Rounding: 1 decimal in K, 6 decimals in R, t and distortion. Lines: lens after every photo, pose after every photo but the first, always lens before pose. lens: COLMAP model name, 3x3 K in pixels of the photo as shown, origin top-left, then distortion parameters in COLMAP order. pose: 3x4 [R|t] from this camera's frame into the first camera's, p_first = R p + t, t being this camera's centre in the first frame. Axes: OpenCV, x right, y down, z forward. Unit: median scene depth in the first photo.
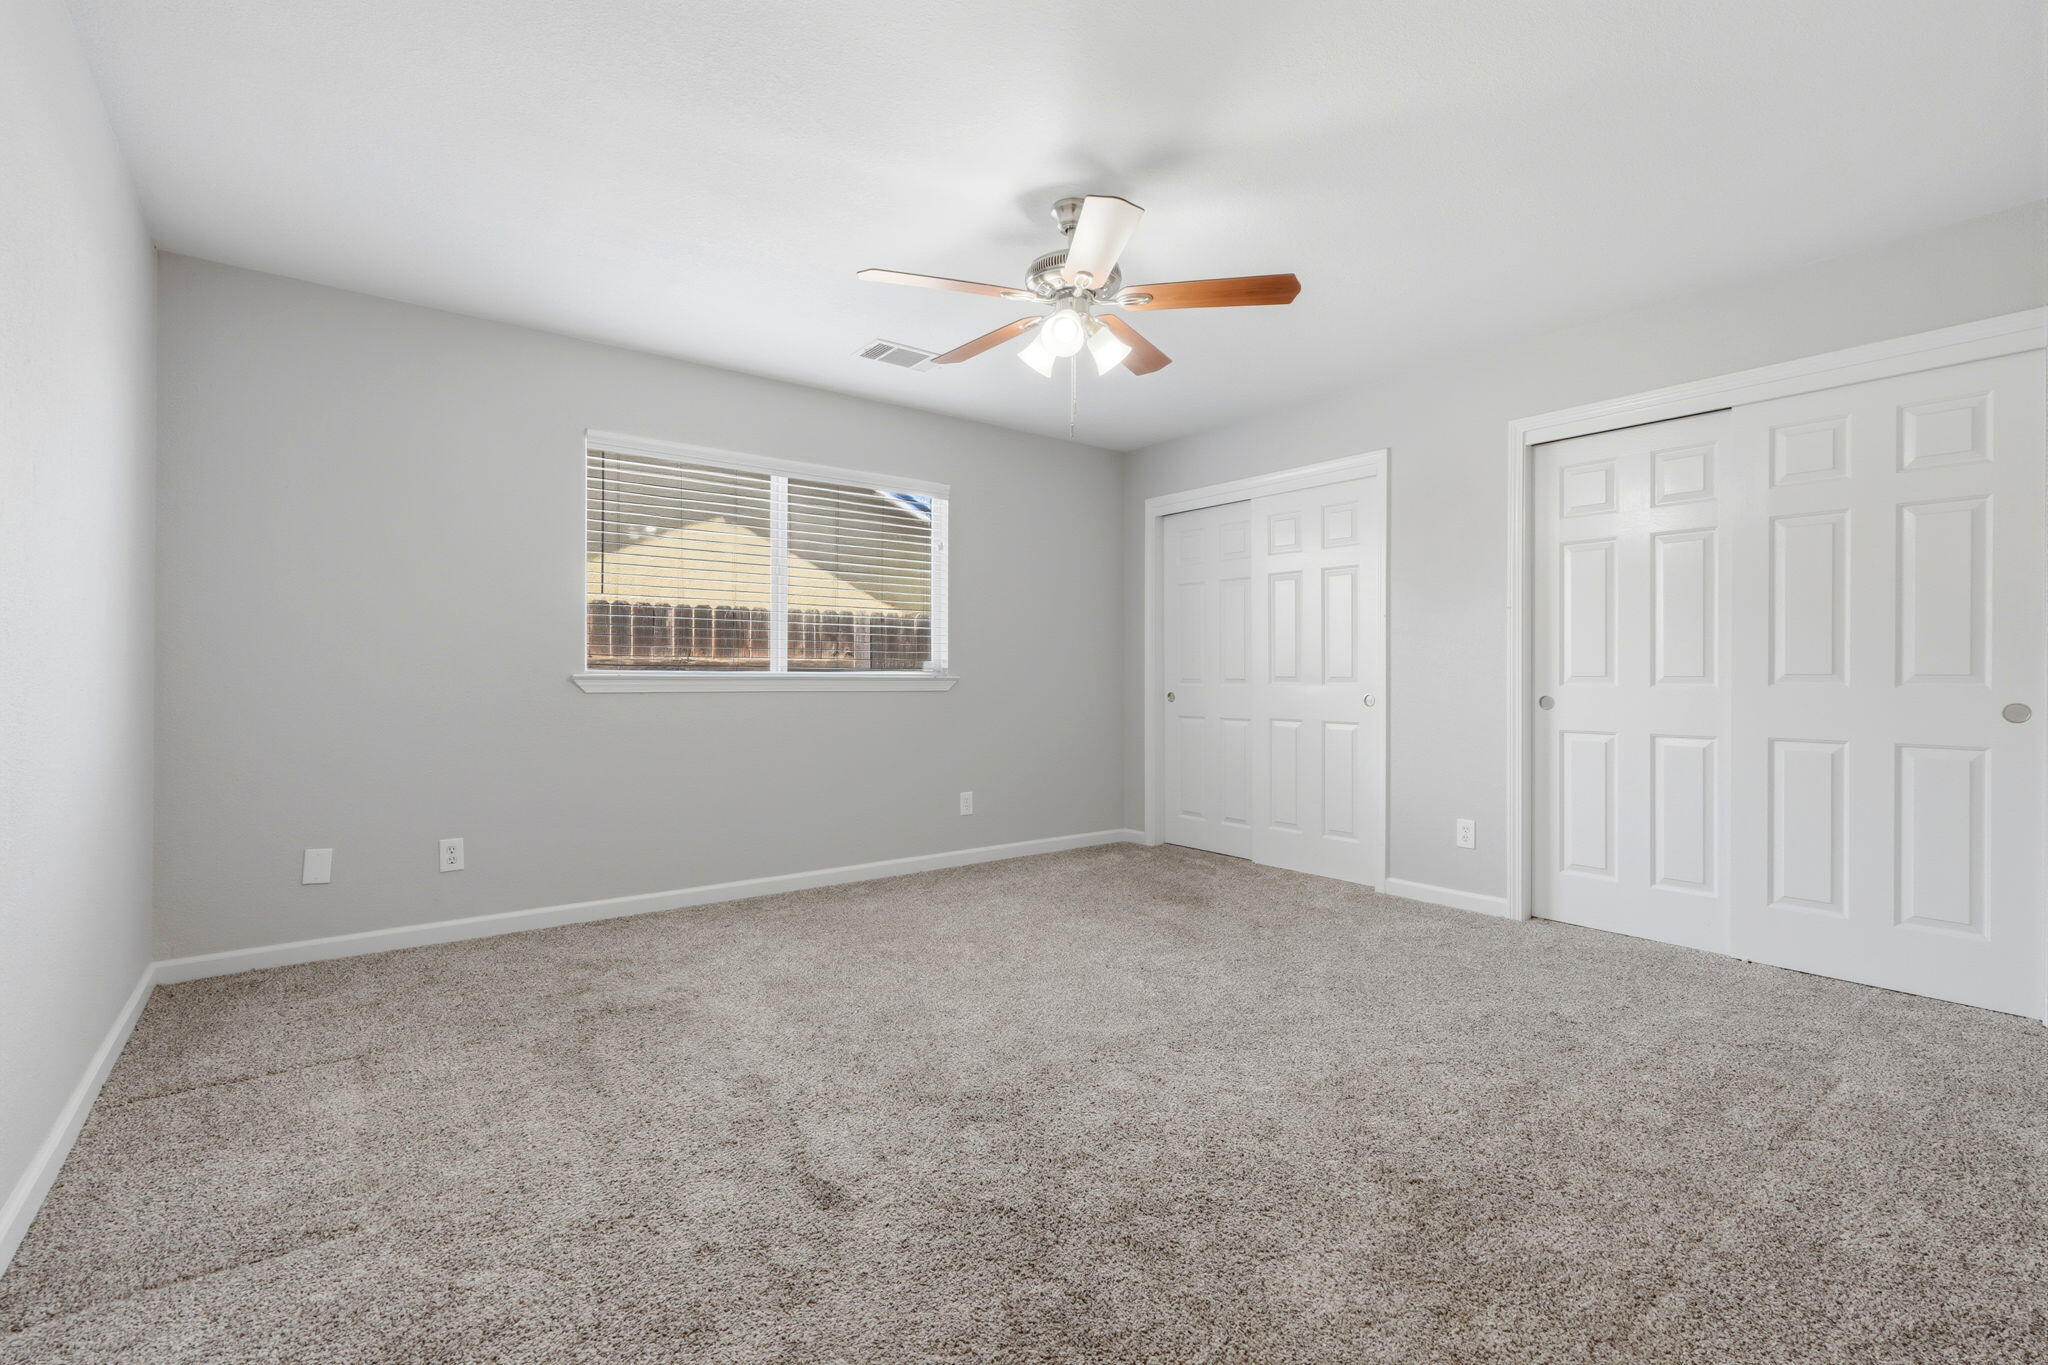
lens RADIAL K [[916.3, 0, 1024.8], [0, 916.3, 678.8], [0, 0, 1]] dist [0.000313, 0.000444]
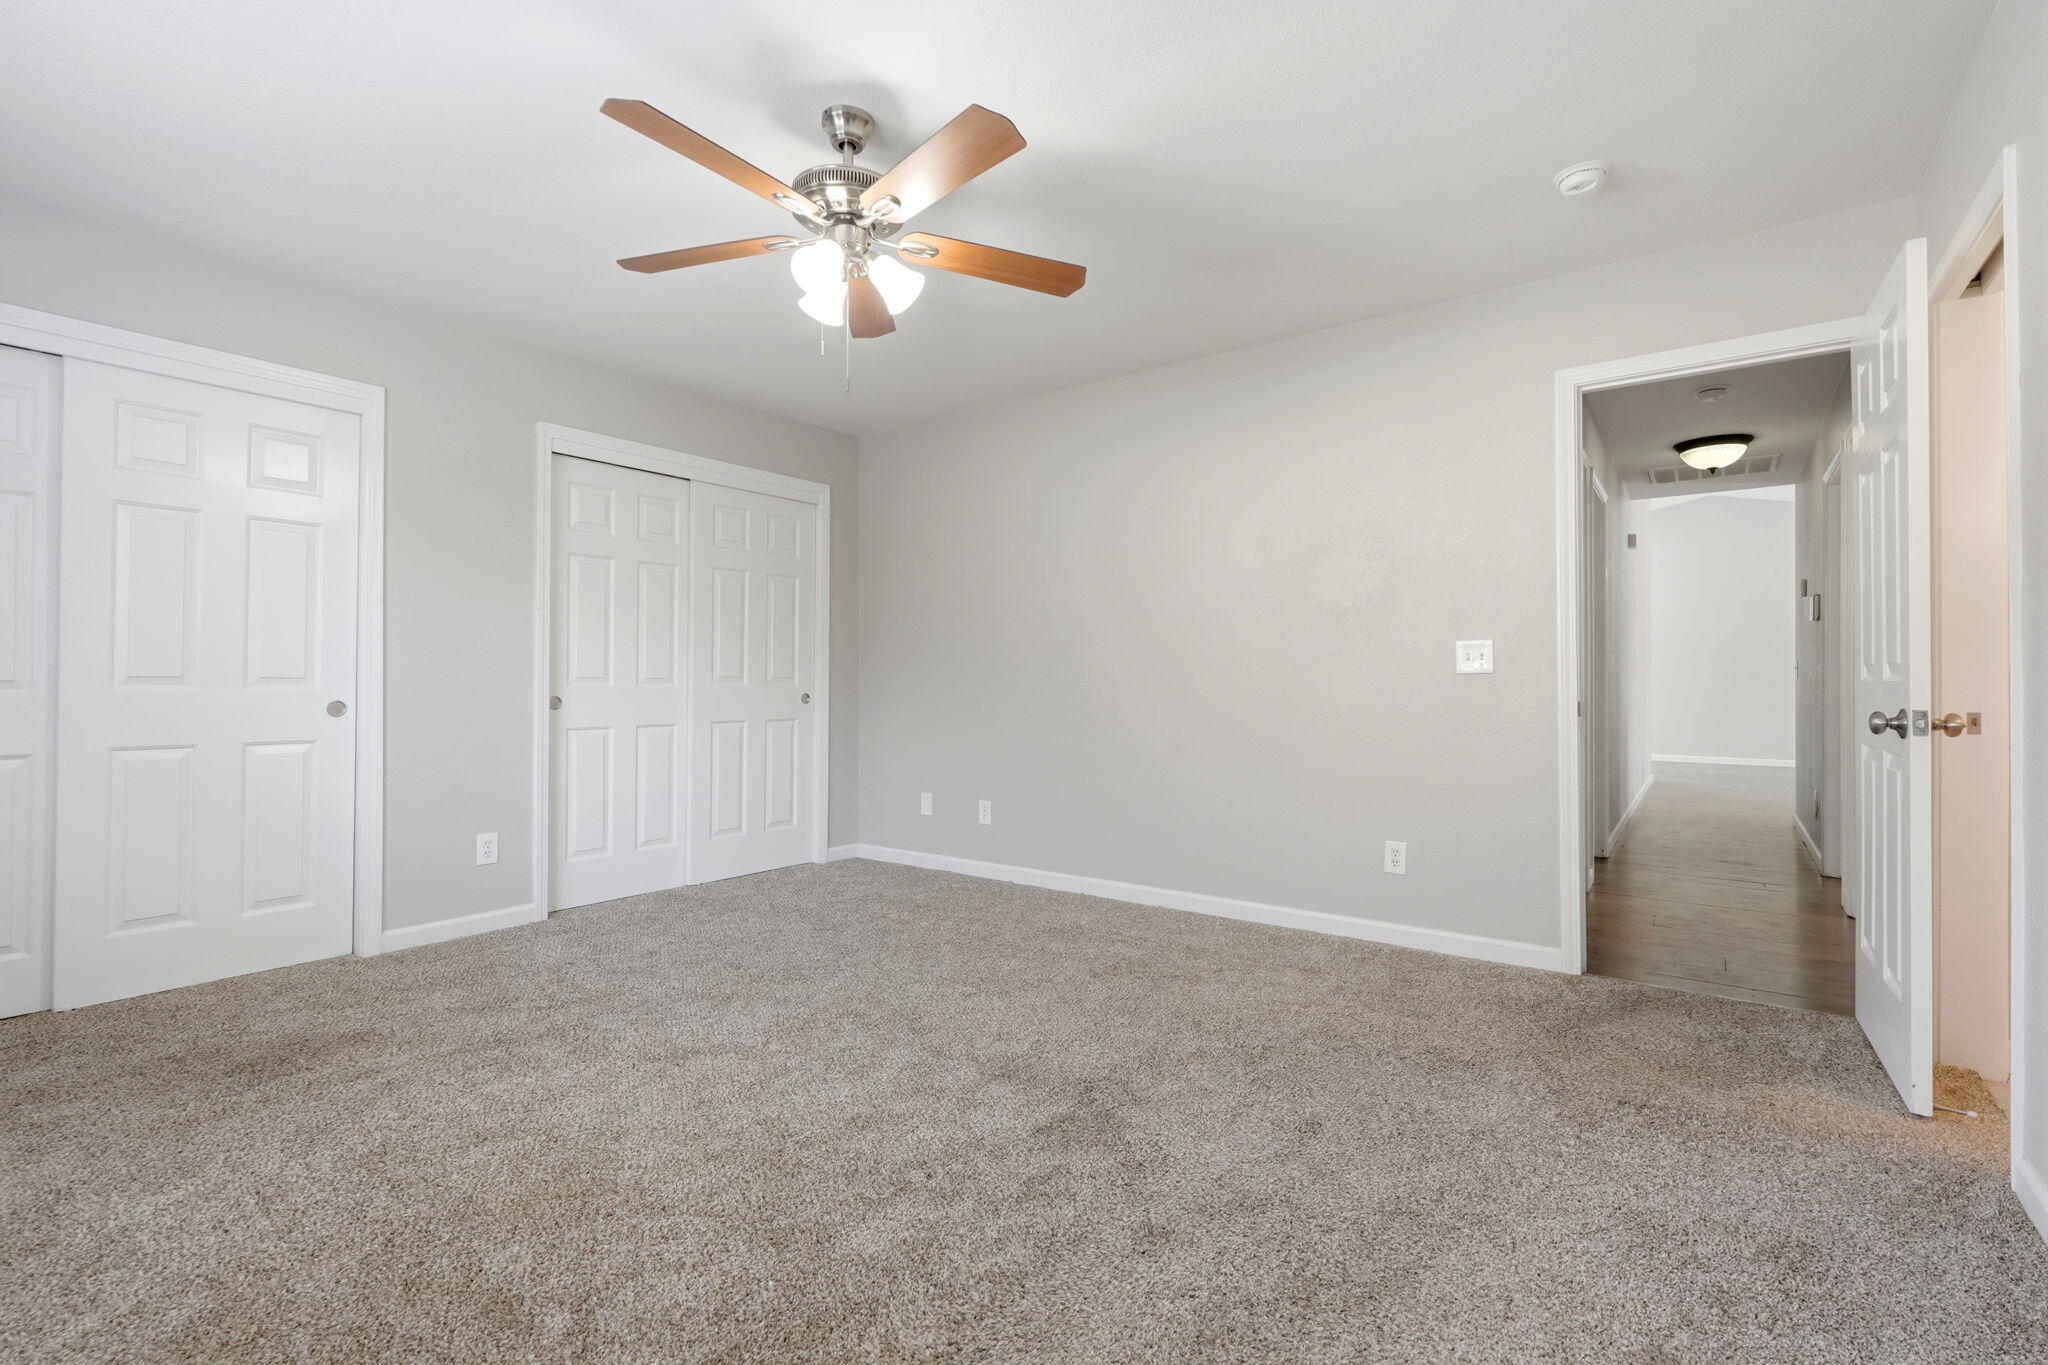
lens RADIAL K [[916.3, 0, 1017.2], [0, 916.3, 673.1], [0, 0, 1]] dist [0.000313, 0.000444]
pose [[-0.260424, 0.007772, 0.965463, -0.573549], [0.003156, 0.999969, -0.007198, 0.001480], [-0.965489, 0.001173, -0.260441, 0.766764]]
